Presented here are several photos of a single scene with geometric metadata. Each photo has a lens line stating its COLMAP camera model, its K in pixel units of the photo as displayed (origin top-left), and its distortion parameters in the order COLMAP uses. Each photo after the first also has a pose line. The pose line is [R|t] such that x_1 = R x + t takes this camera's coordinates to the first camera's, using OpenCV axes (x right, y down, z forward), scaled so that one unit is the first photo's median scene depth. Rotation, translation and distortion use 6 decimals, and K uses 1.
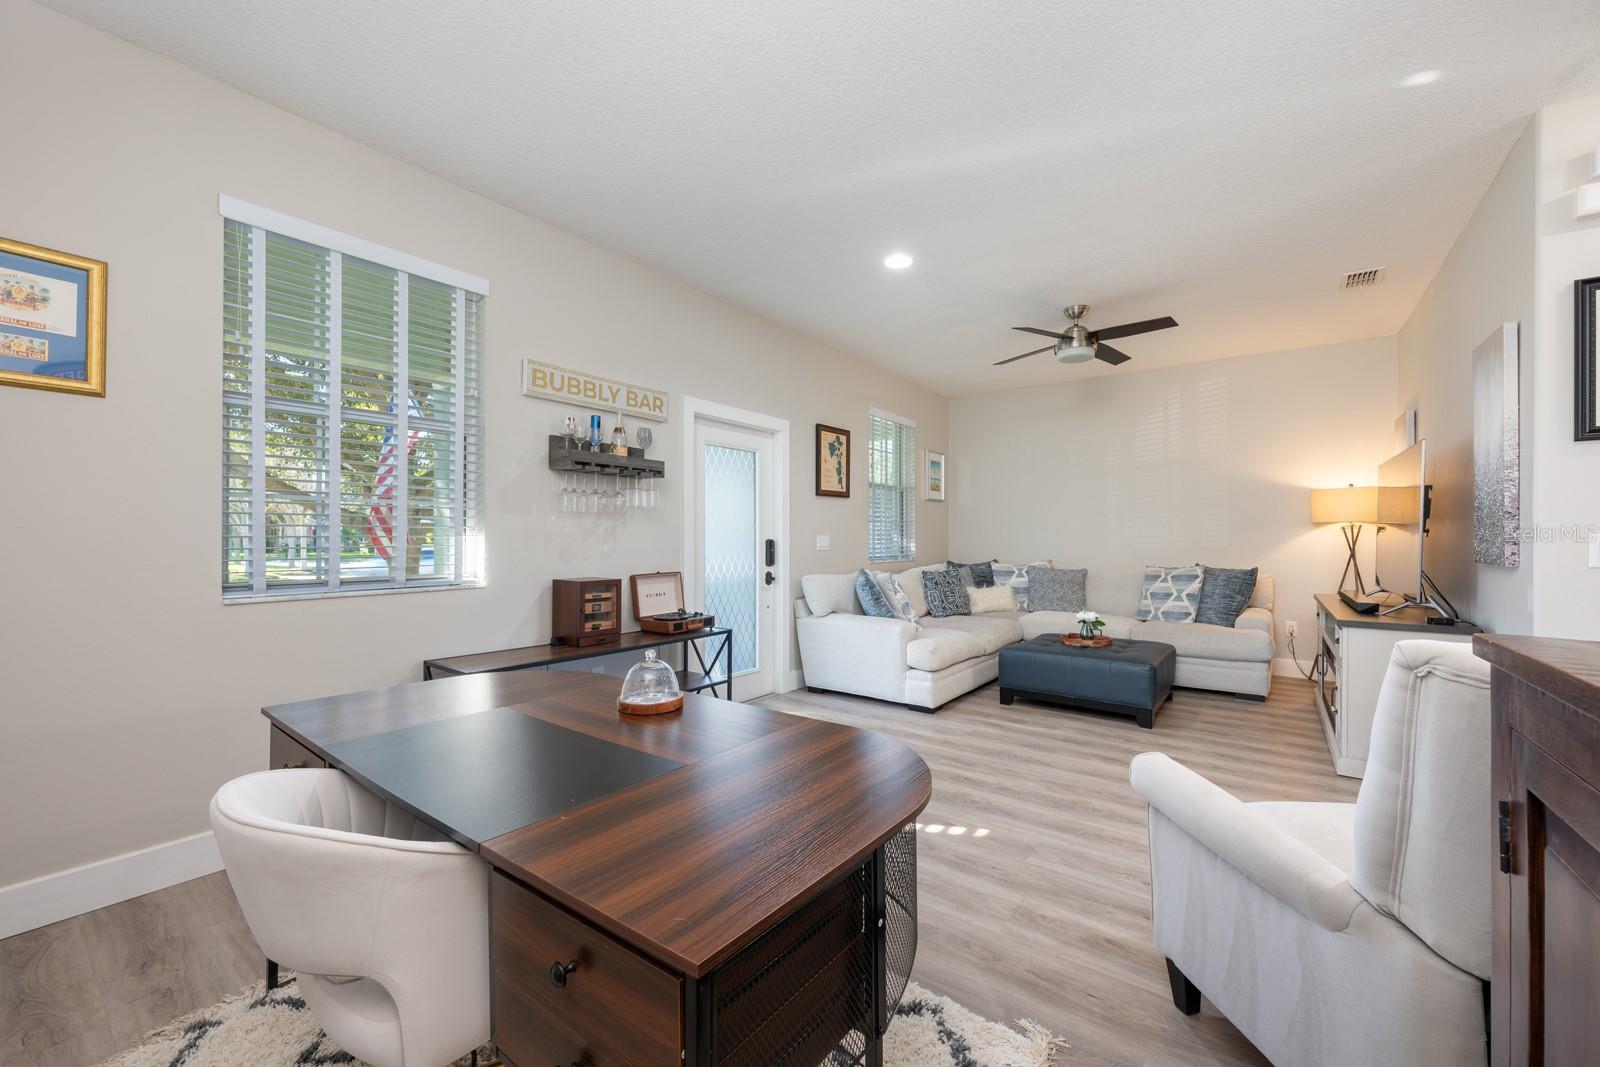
lens RADIAL K [[634.4, 0, 795.7], [0, 634.4, 534.6], [0, 0, 1]] dist [-0.001547, -0.000190]
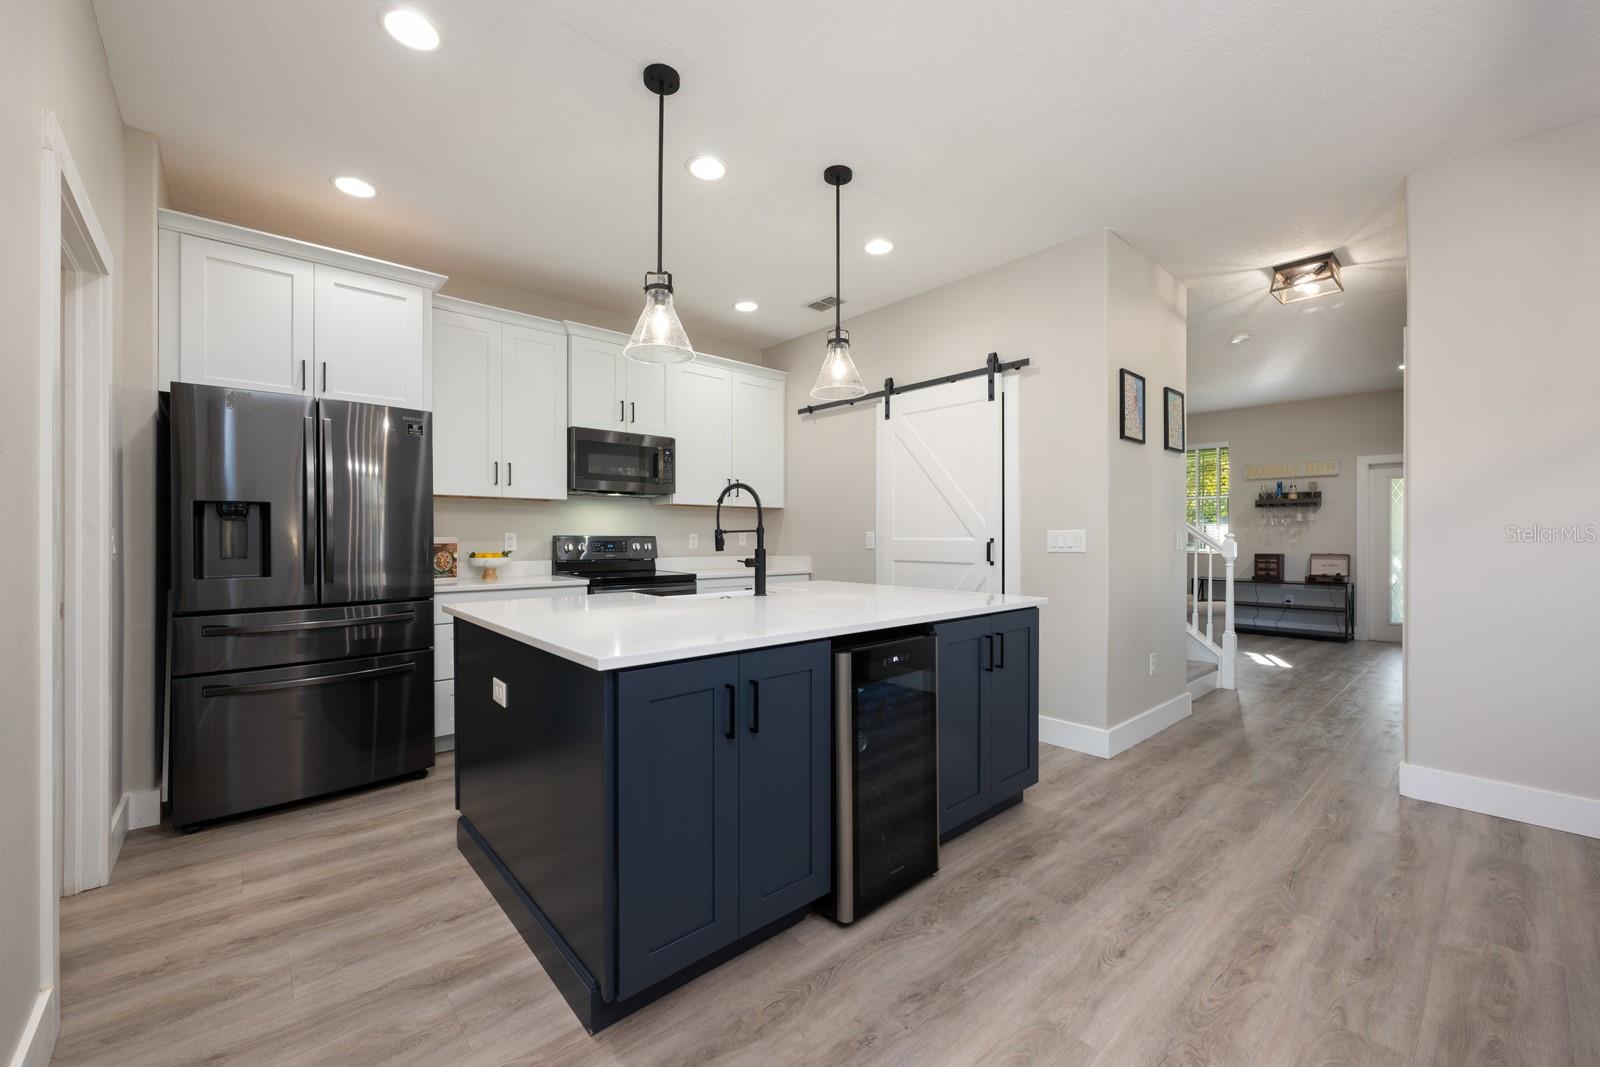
lens RADIAL K [[632.1, 0, 805.7], [0, 632.1, 534.7], [0, 0, 1]] dist [0.008619, -0.000038]
pose [[-0.179532, -0.004736, -0.983741, 1.504360], [0.008117, 0.999947, -0.006295, 0.001072], [0.983719, -0.009115, -0.179484, -0.173293]]
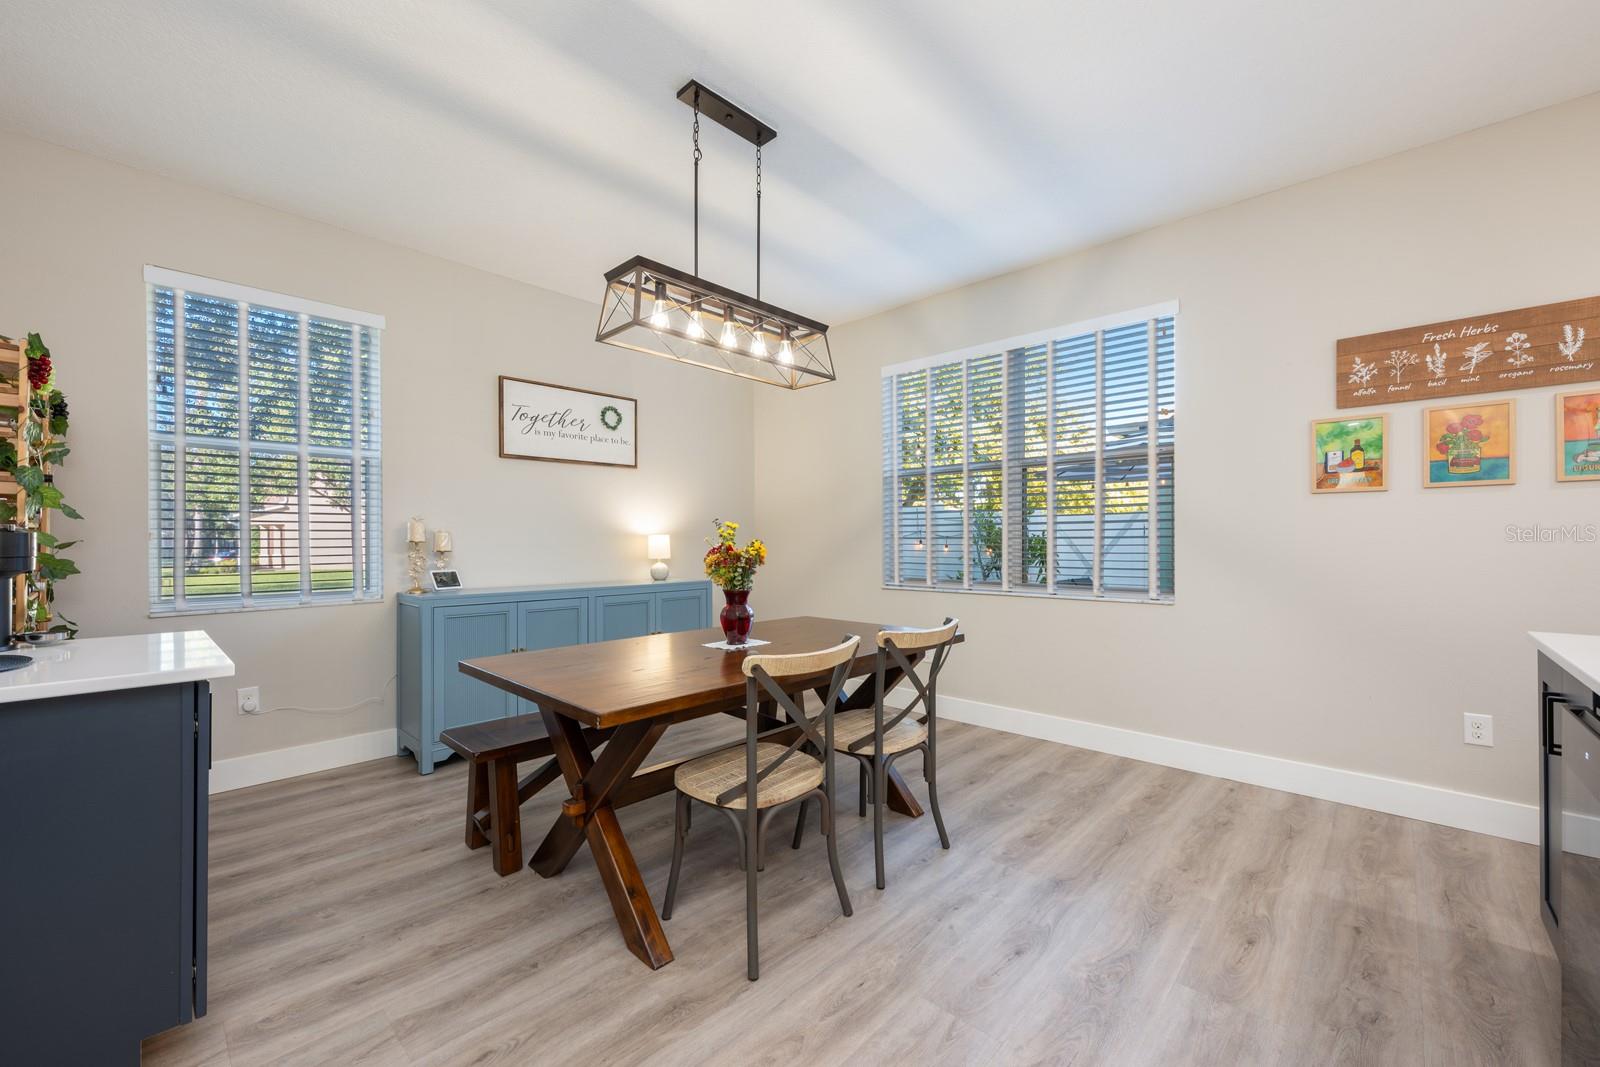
lens RADIAL K [[629.5, 0, 806.5], [0, 629.5, 536.5], [0, 0, 1]] dist [-0.001276, -0.000323]
pose [[0.095303, -0.004045, 0.995440, 0.852213], [-0.006448, 0.999968, 0.004681, -0.001930], [-0.995427, -0.006865, 0.095274, 0.065133]]
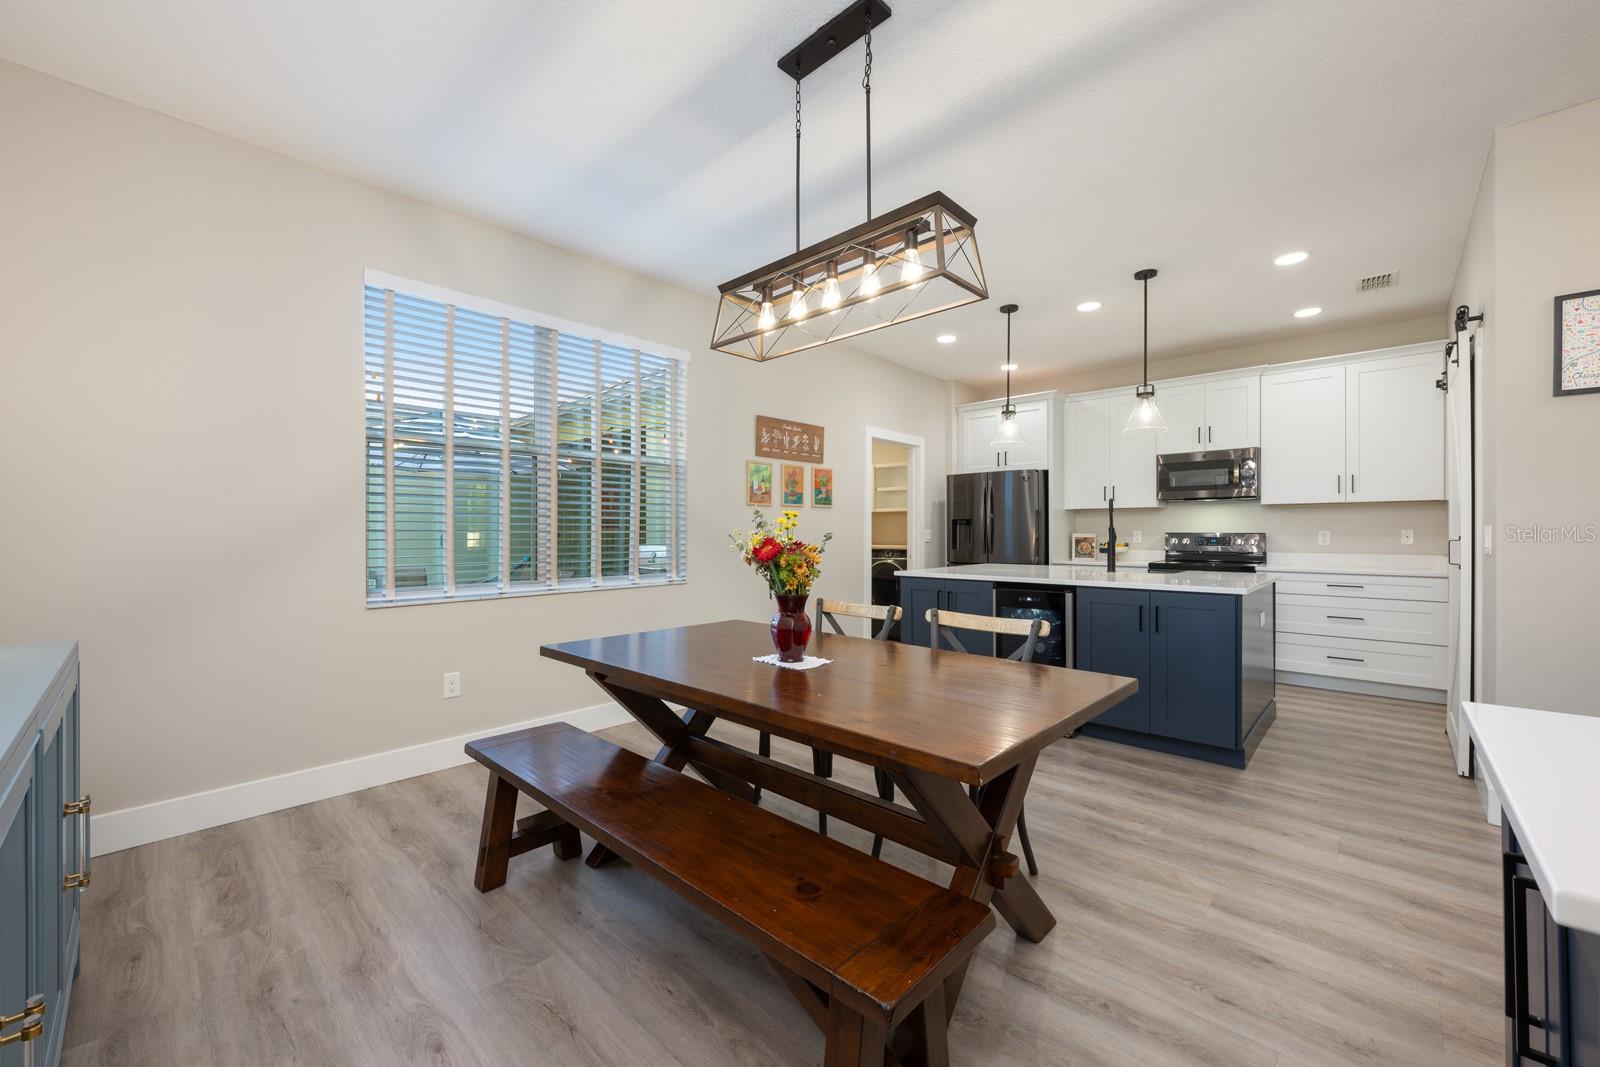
lens RADIAL K [[628.5, 0, 805.9], [0, 628.5, 522.8], [0, 0, 1]] dist [0.011392, -0.000243]
pose [[-0.996259, -0.000580, 0.086411, 1.296978], [-0.002884, 0.999644, -0.026541, 0.008508], [-0.086365, -0.026691, -0.995906, 0.569773]]
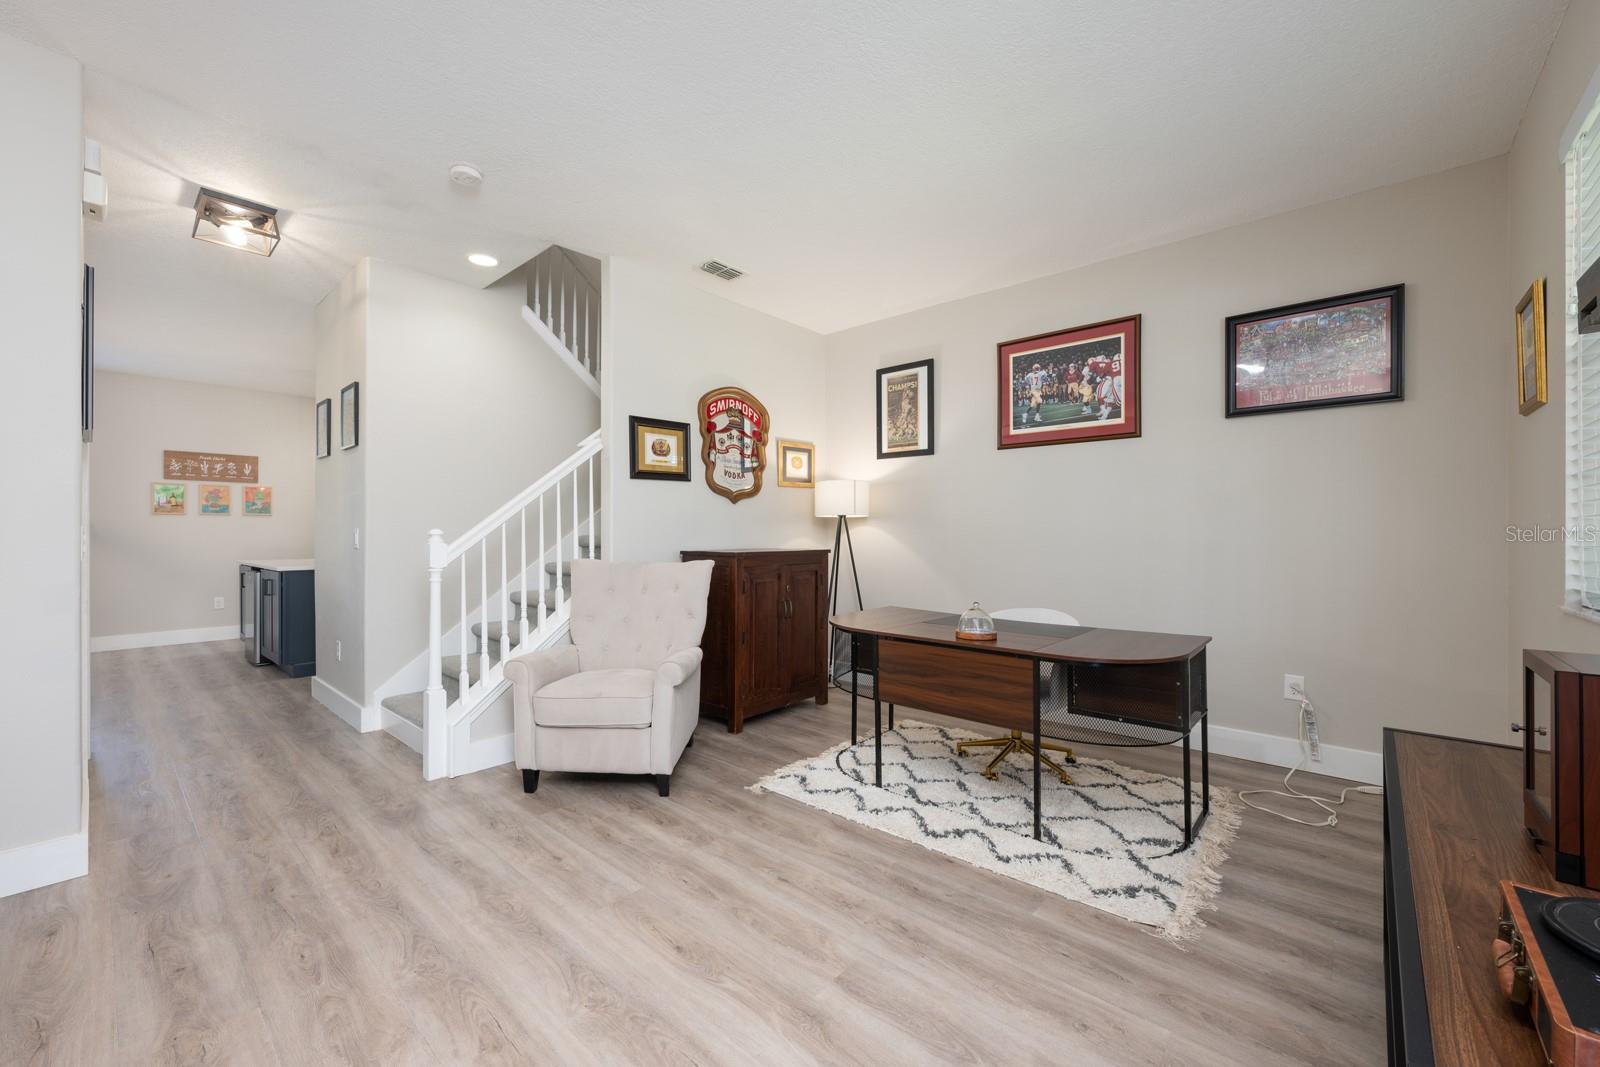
lens RADIAL K [[634.4, 0, 795.7], [0, 634.4, 534.6], [0, 0, 1]] dist [-0.001547, -0.000190]
pose [[-0.997527, -0.003367, 0.070204, 0.037954], [-0.003969, 0.999957, -0.008429, 0.006702], [-0.070173, -0.008687, -0.997497, 0.880926]]
